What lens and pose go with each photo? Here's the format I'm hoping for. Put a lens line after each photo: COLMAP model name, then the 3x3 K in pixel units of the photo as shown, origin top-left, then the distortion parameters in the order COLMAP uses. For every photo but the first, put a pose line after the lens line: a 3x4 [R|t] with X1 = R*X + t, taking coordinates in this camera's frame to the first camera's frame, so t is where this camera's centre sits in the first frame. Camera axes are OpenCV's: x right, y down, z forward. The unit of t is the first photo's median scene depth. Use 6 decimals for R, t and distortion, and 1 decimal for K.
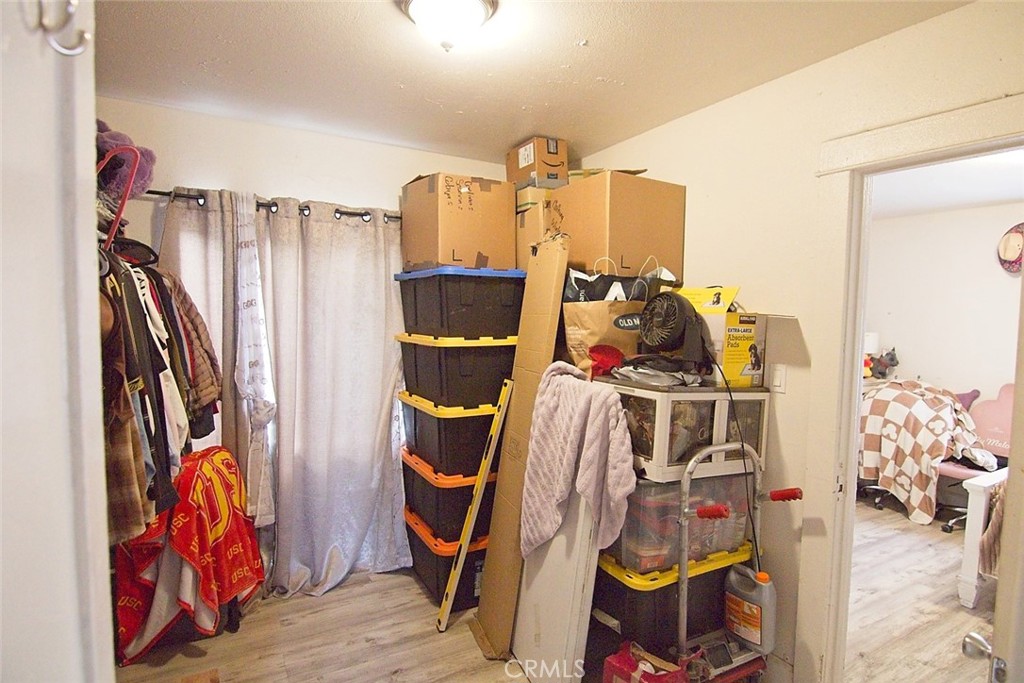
lens RADIAL K [[533.2, 0, 512.8], [0, 533.2, 340.8], [0, 0, 1]] dist [-0.006952, -0.000651]
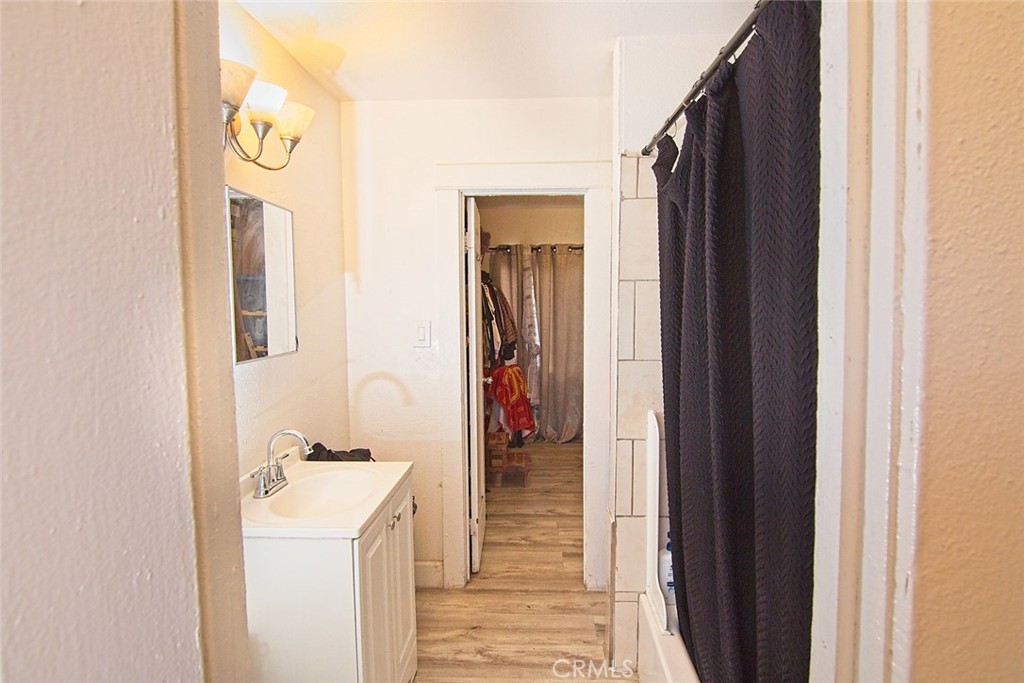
lens RADIAL K [[551.8, 0, 513.1], [0, 551.8, 340.9], [0, 0, 1]] dist [-0.000593, -0.000062]
pose [[0.851782, 0.009449, -0.523810, 0.603833], [-0.003892, 0.999924, 0.011709, 0.079302], [0.523881, -0.007935, 0.851754, -0.898980]]
